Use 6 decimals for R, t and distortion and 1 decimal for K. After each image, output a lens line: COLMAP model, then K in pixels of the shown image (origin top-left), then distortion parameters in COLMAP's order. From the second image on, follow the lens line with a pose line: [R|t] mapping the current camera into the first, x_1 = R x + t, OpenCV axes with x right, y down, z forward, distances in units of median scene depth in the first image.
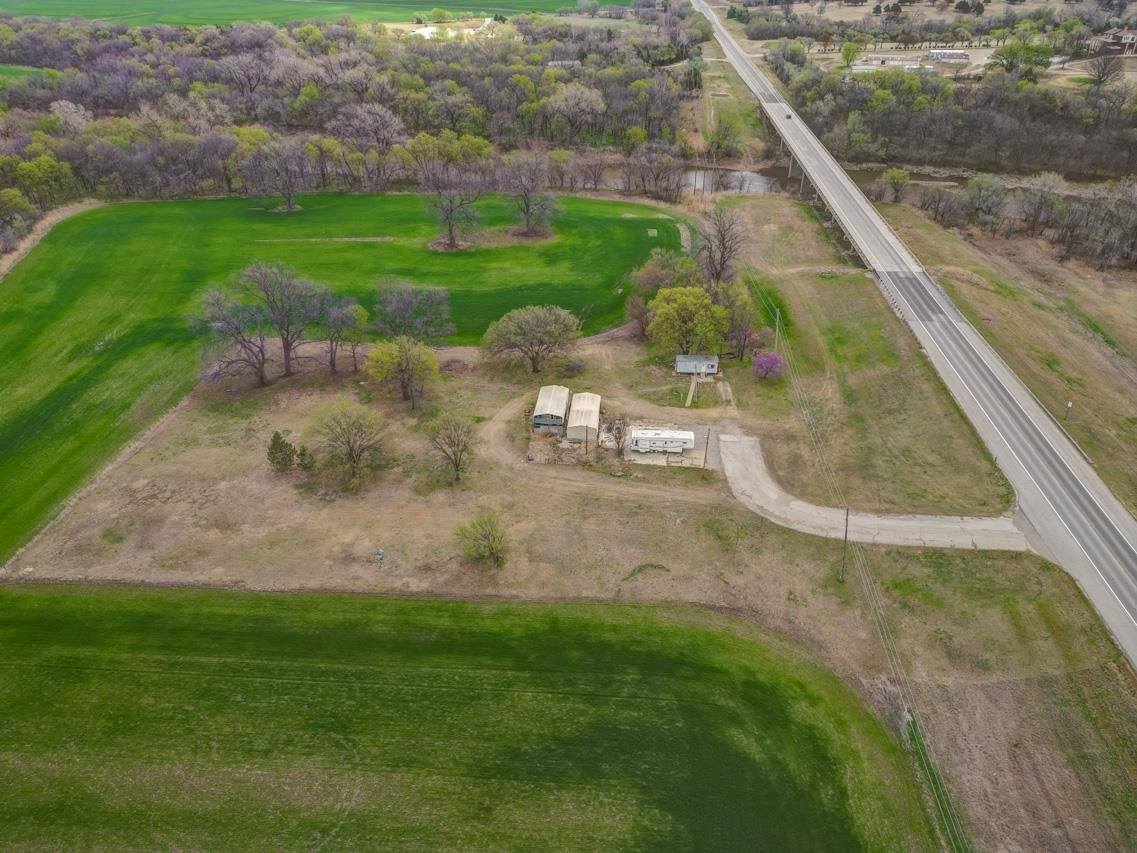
lens RADIAL K [[793.6, 0, 571.4], [0, 793.6, 421.2], [0, 0, 1]] dist [0.085441, -0.089905]
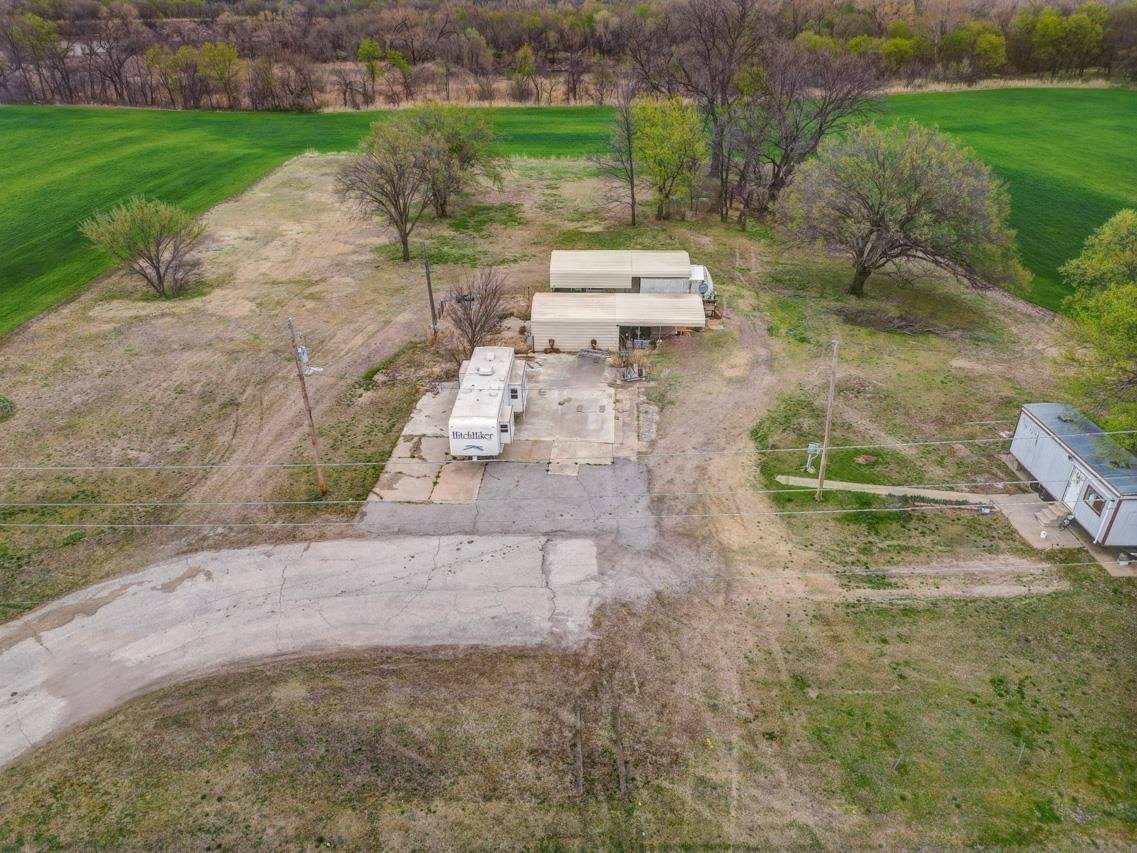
lens RADIAL K [[793.6, 0, 571.4], [0, 793.6, 421.2], [0, 0, 1]] dist [0.085441, -0.089905]
pose [[0.066993, 0.475053, -0.877403, 0.431567], [-0.511881, 0.771195, 0.378465, -0.118419], [0.856440, 0.423772, 0.294835, 0.978175]]
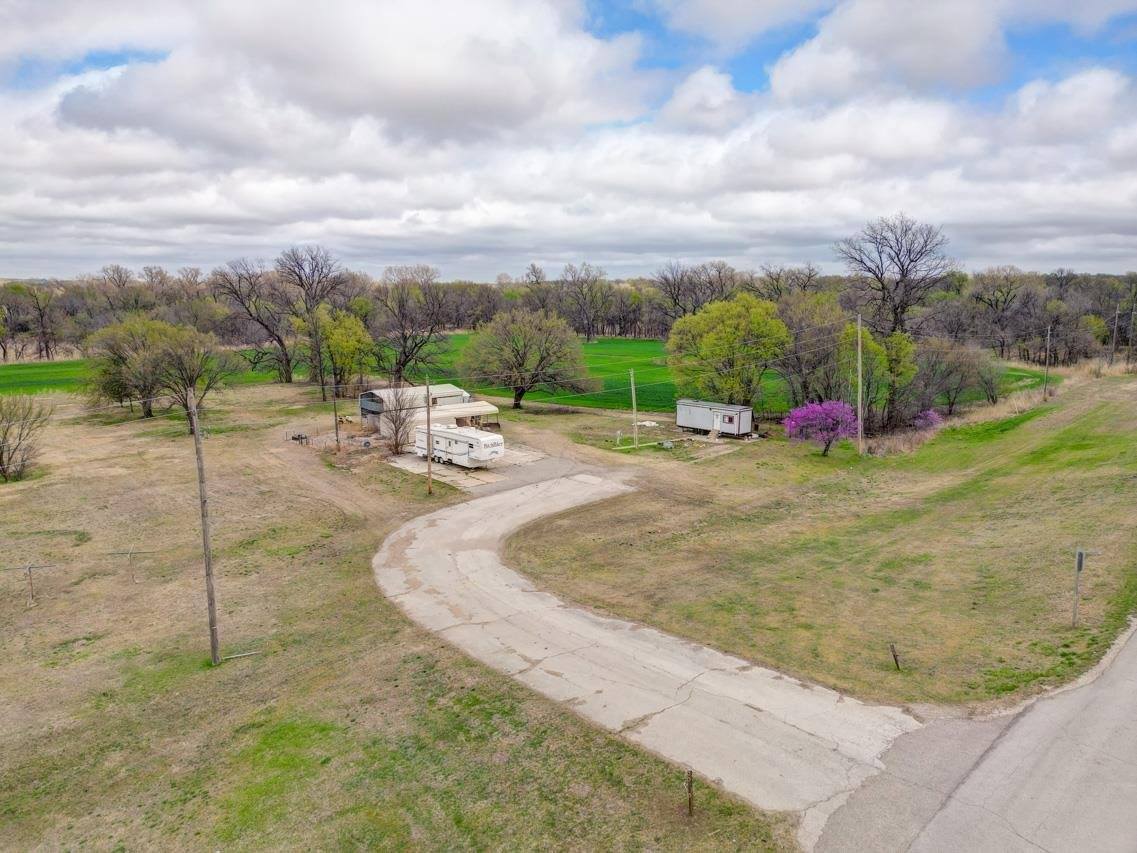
lens RADIAL K [[793.6, 0, 571.4], [0, 793.6, 421.2], [0, 0, 1]] dist [0.085441, -0.089905]
pose [[0.754117, 0.114150, -0.646744, 0.540421], [-0.341797, 0.909115, -0.238085, 0.116659], [0.560787, 0.400599, 0.724595, 0.677954]]
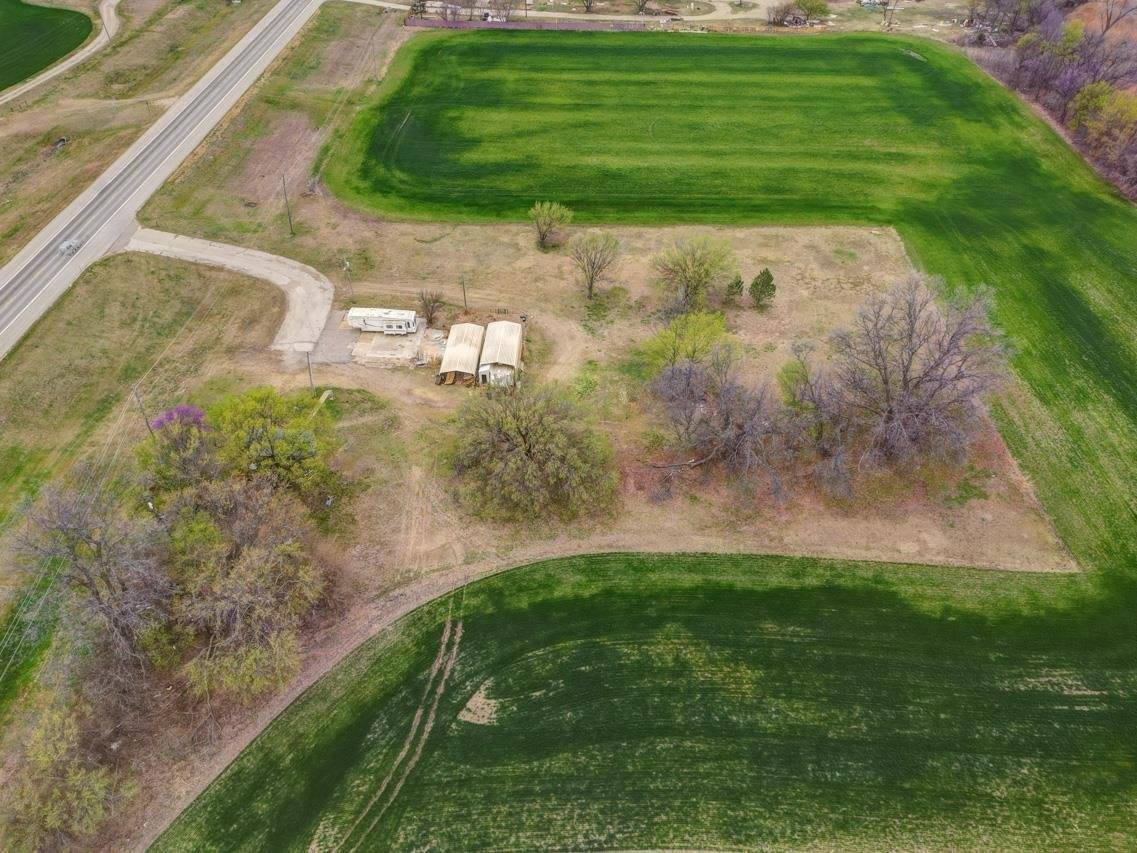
lens RADIAL K [[795.0, 0, 571.2], [0, 795.0, 425.3], [0, 0, 1]] dist [0.084365, -0.086994]
pose [[-0.998858, 0.029088, -0.037898, -0.072558], [-0.027992, 0.286508, 0.957669, -0.895477], [0.038715, 0.957636, -0.285366, 1.462897]]
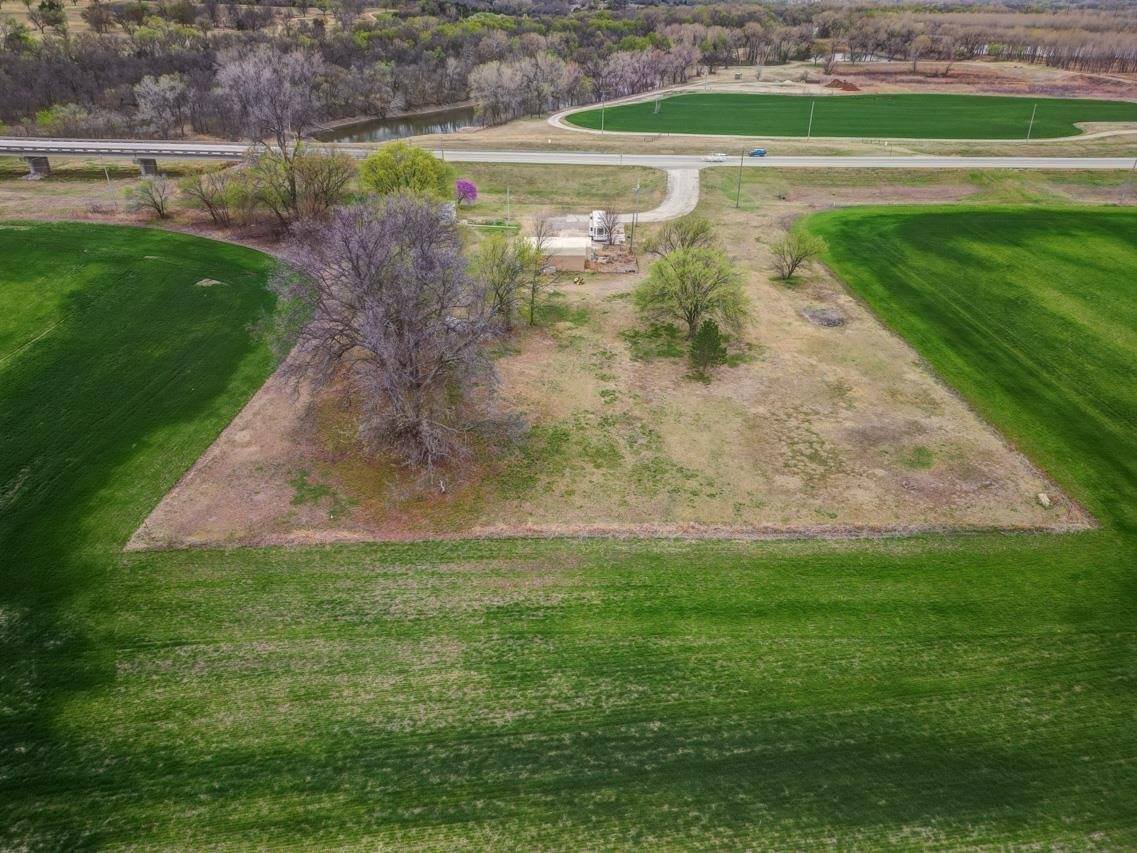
lens RADIAL K [[793.6, 0, 571.4], [0, 793.6, 421.2], [0, 0, 1]] dist [0.085441, -0.089905]
pose [[-0.087810, -0.465132, 0.880875, -1.015399], [0.506793, 0.740435, 0.441495, -0.291065], [-0.857584, 0.485189, 0.170708, 1.020766]]
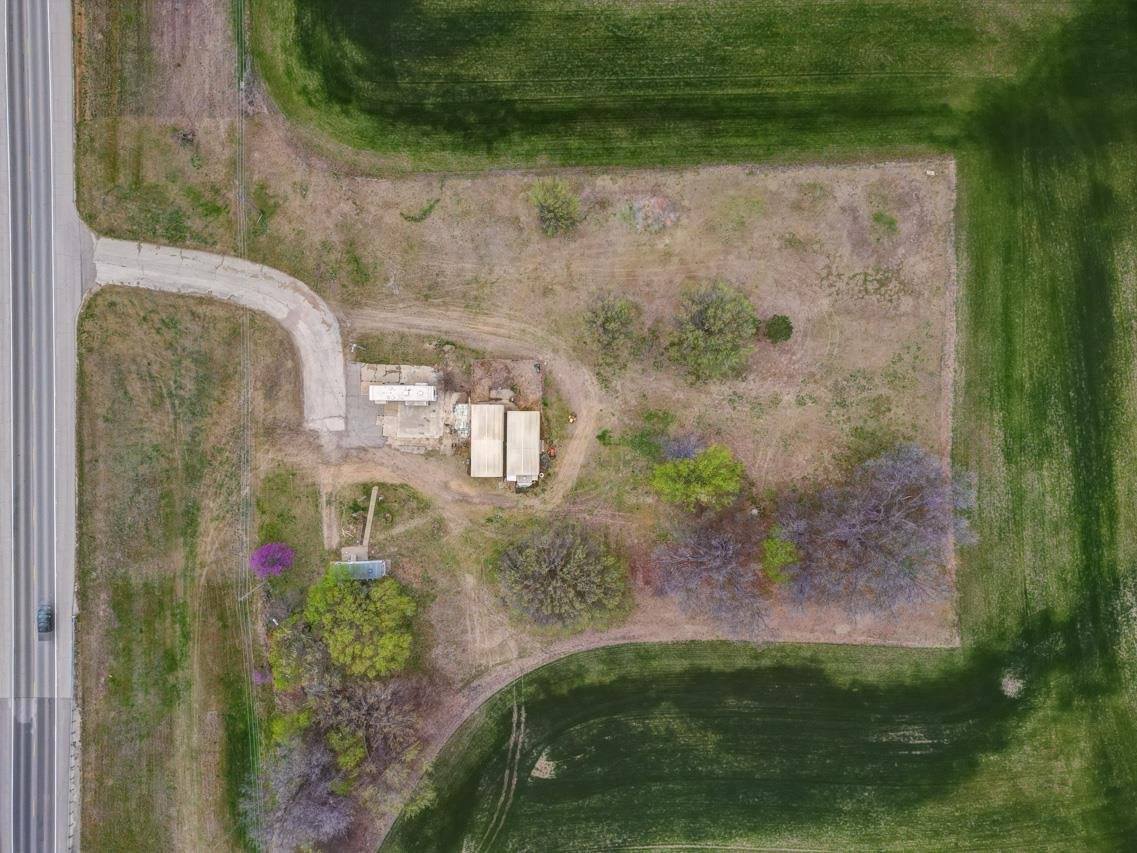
lens RADIAL K [[793.6, 0, 571.4], [0, 793.6, 421.2], [0, 0, 1]] dist [0.085441, -0.089905]
pose [[-0.996295, 0.085921, 0.003659, -0.095708], [-0.041363, -0.516057, 0.855555, -0.874421], [0.075399, 0.852234, 0.517699, 0.563357]]
